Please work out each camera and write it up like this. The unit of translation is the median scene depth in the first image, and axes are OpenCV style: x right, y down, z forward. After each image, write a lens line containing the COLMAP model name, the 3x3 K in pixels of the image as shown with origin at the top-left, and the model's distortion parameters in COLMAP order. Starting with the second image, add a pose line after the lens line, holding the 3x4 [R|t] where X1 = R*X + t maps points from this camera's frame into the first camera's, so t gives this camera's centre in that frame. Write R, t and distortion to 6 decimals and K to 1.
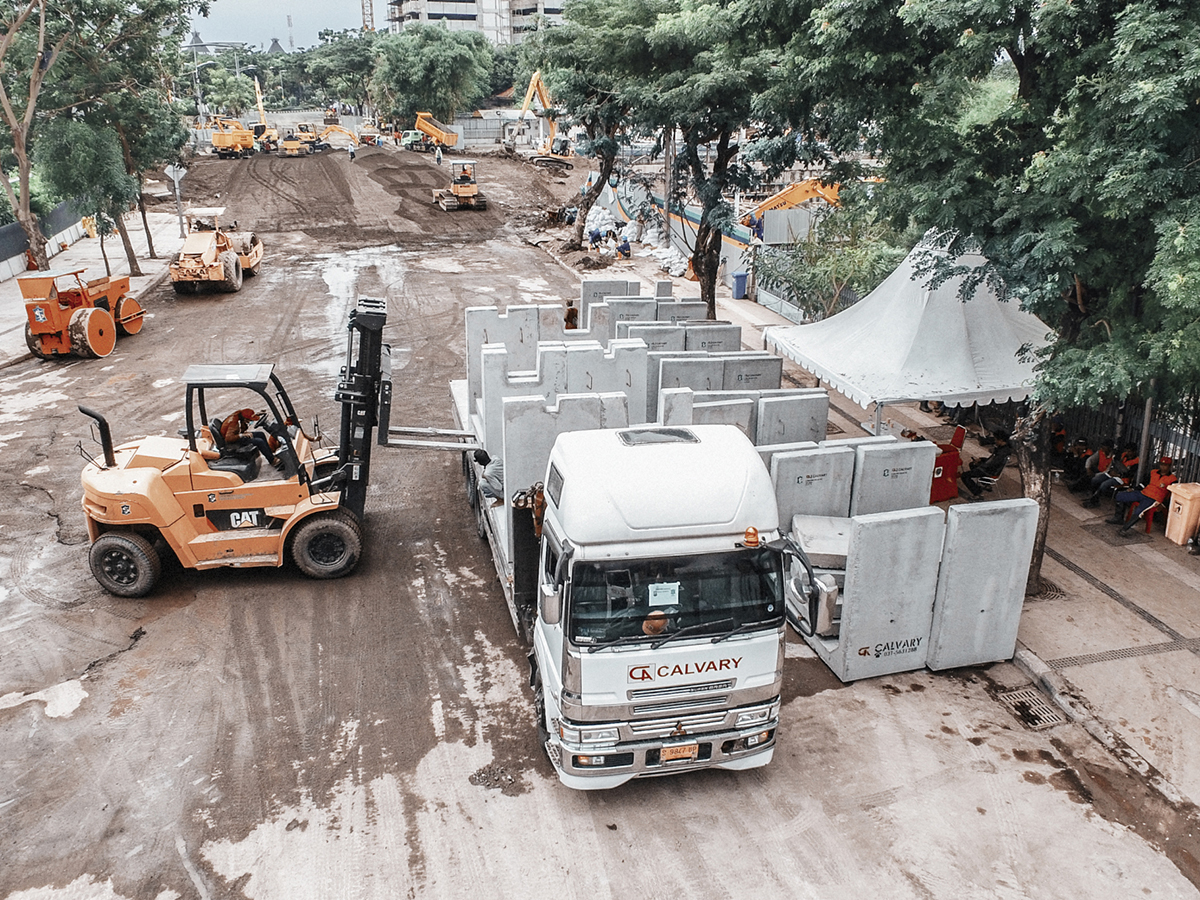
lens RADIAL K [[967.1, 0, 630.2], [0, 967.1, 448.9], [0, 0, 1]] dist [-0.000216, -0.004291]
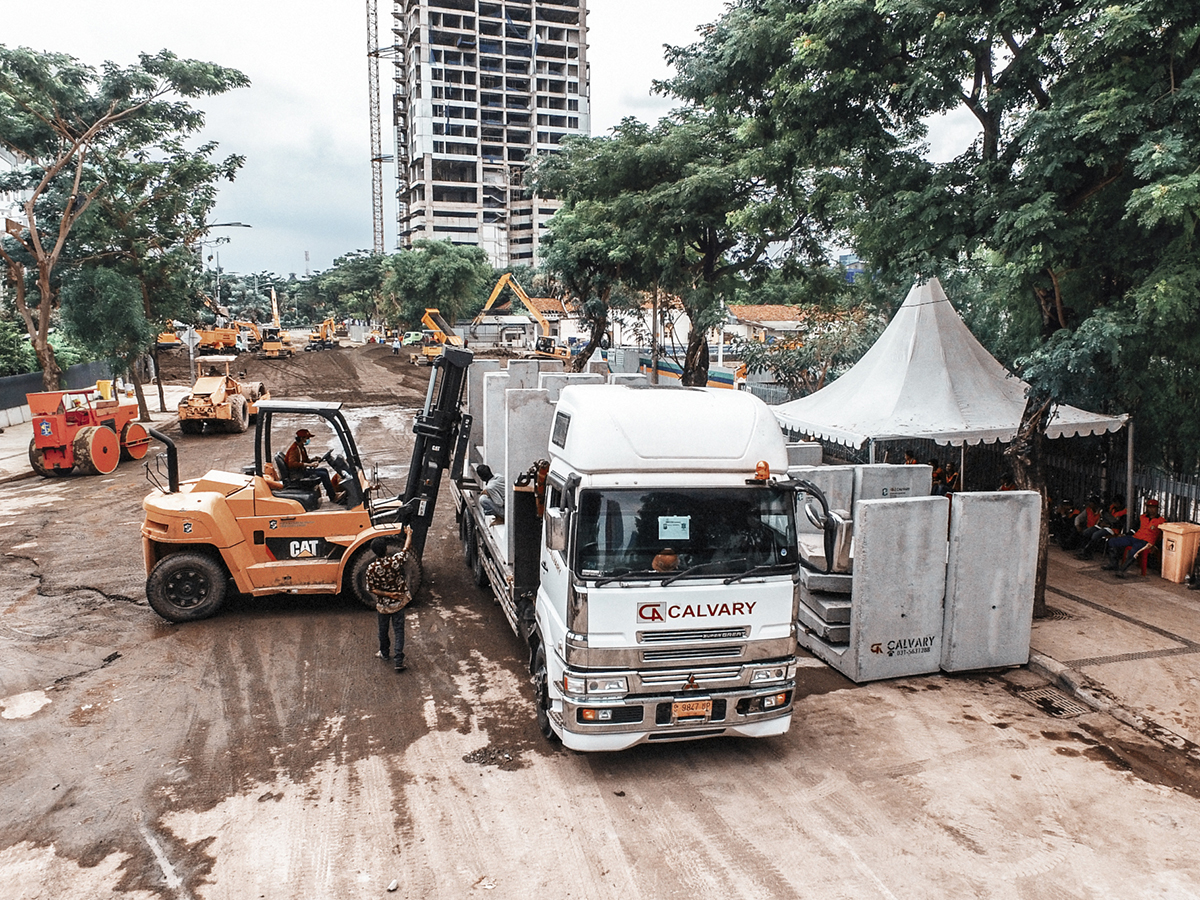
lens RADIAL K [[925.6, 0, 646.0], [0, 925.6, 451.6], [0, 0, 1]] dist [-0.001354, 0.001071]
pose [[0.999514, -0.002236, 0.031078, -0.017245], [0.008259, 0.980760, -0.195044, 0.205683], [-0.030043, 0.195206, 0.980302, 0.066319]]
